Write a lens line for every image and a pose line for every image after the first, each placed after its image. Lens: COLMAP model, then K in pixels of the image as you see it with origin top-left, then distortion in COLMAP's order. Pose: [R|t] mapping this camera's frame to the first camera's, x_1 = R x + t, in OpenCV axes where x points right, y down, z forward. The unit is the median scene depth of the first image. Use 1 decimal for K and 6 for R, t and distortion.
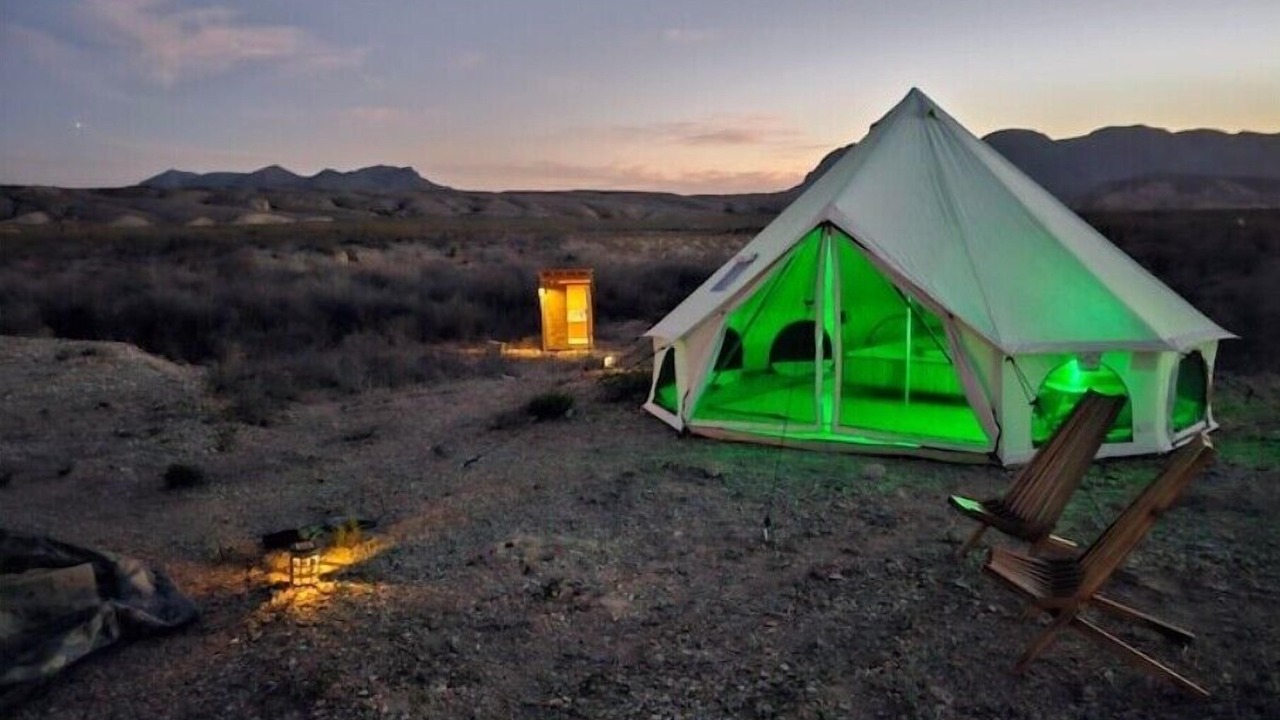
lens RADIAL K [[878.1, 0, 640.0], [0, 878.1, 360.0], [0, 0, 1]] dist [0.093154, -0.083429]
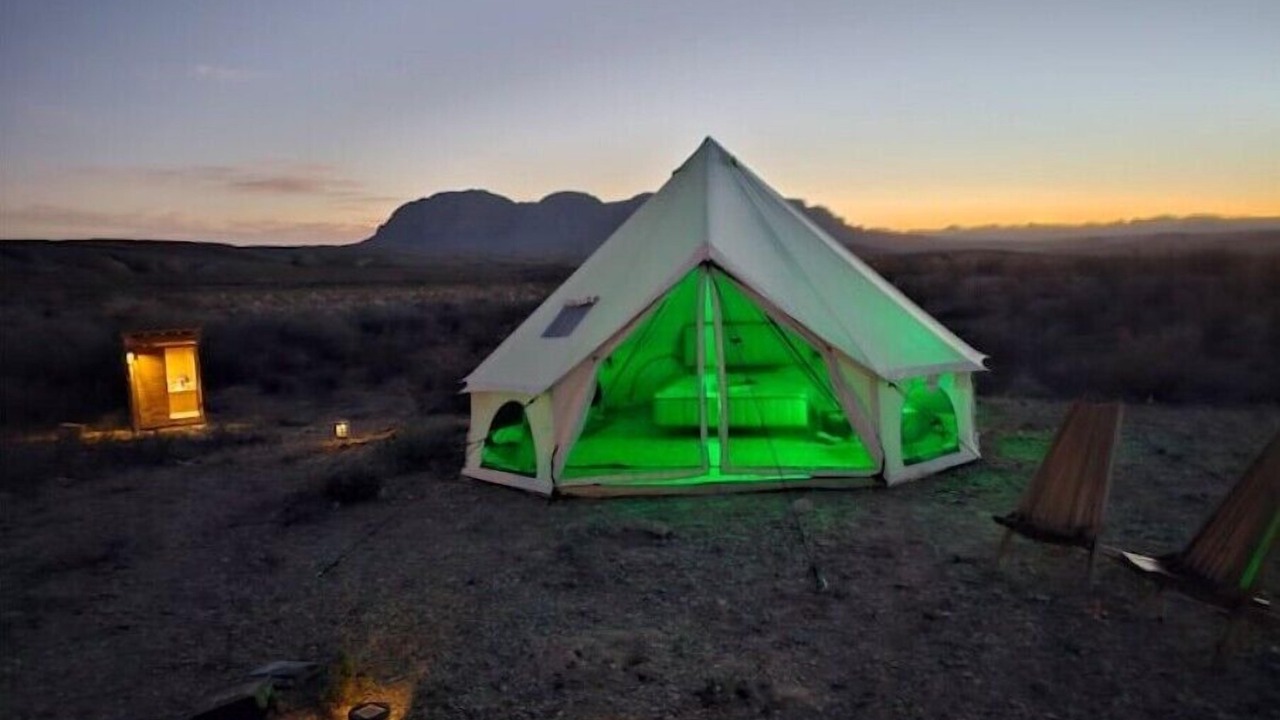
lens RADIAL K [[878.1, 0, 640.0], [0, 878.1, 360.0], [0, 0, 1]] dist [0.093154, -0.083429]
pose [[0.883025, -0.055661, 0.466014, -0.250302], [0.083409, 0.995747, -0.039114, -0.011188], [-0.461855, 0.073409, 0.883912, 0.132248]]
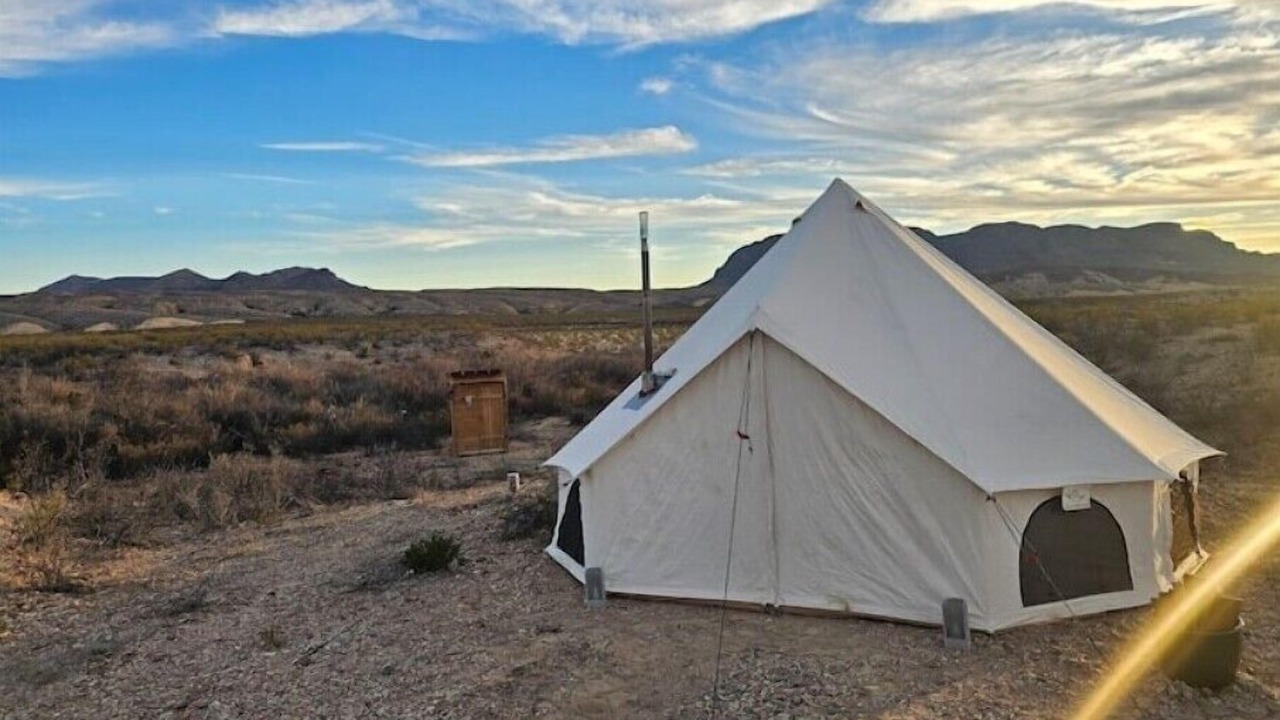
lens RADIAL K [[851.8, 0, 653.5], [0, 851.8, 351.9], [0, 0, 1]] dist [0.083073, -0.076886]
pose [[0.993926, -0.025418, 0.107078, 0.022840], [0.037213, 0.993275, -0.109639, -0.040273], [-0.103571, 0.112957, 0.988187, 0.171442]]
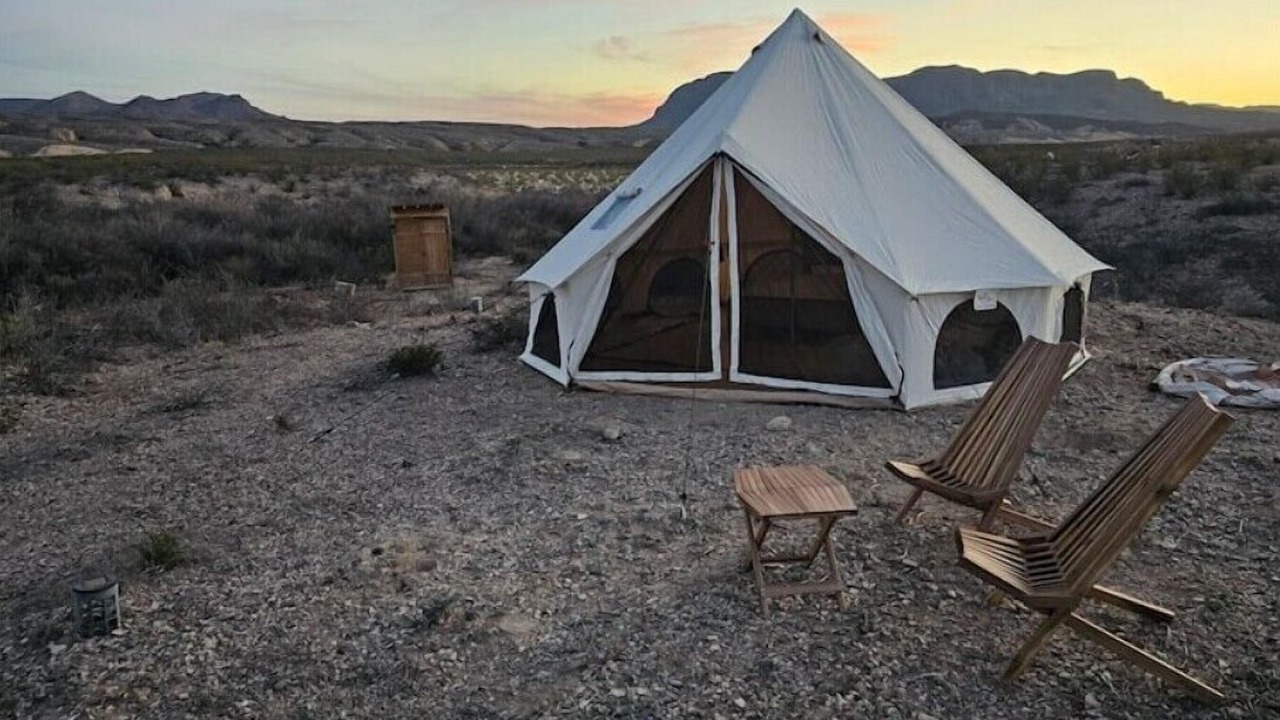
lens RADIAL K [[851.8, 0, 653.5], [0, 851.8, 351.9], [0, 0, 1]] dist [0.083073, -0.076886]
pose [[0.983444, -0.040521, 0.176623, -0.016641], [0.028050, 0.996971, 0.072539, -0.013415], [-0.179027, -0.066384, 0.981602, 0.102357]]
